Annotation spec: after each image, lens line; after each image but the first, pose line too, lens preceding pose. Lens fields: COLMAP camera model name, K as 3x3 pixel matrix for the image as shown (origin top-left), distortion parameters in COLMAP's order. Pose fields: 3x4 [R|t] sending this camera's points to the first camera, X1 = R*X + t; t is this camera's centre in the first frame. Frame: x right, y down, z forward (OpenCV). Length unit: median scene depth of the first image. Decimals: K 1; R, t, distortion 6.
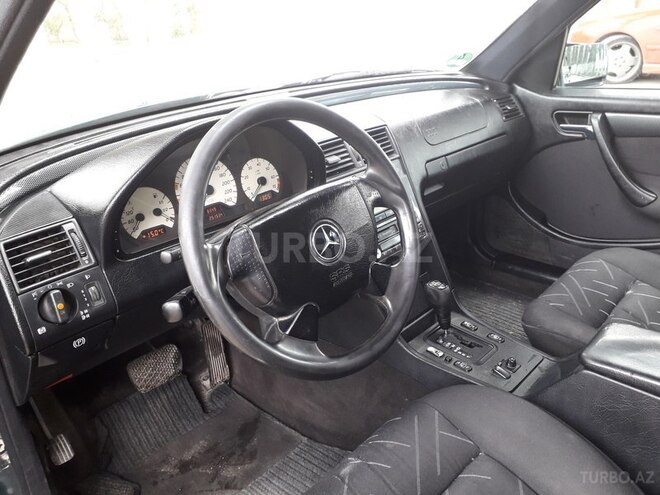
lens RADIAL K [[529.3, 0, 330.0], [0, 529.3, 247.5], [0, 0, 1]] dist [0.050800, -0.090123]
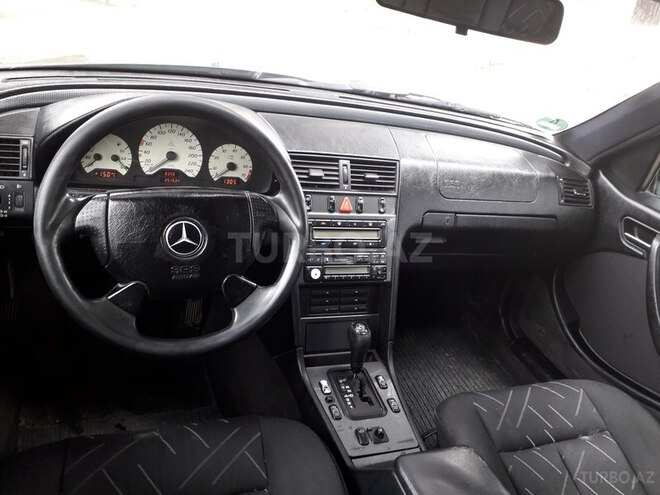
lens RADIAL K [[529.3, 0, 330.0], [0, 529.3, 247.5], [0, 0, 1]] dist [0.050800, -0.090123]
pose [[0.869556, 0.403215, -0.285115, 0.365383], [-0.392964, 0.914632, 0.095011, -0.136580], [0.299085, 0.029422, 0.953773, 0.035240]]
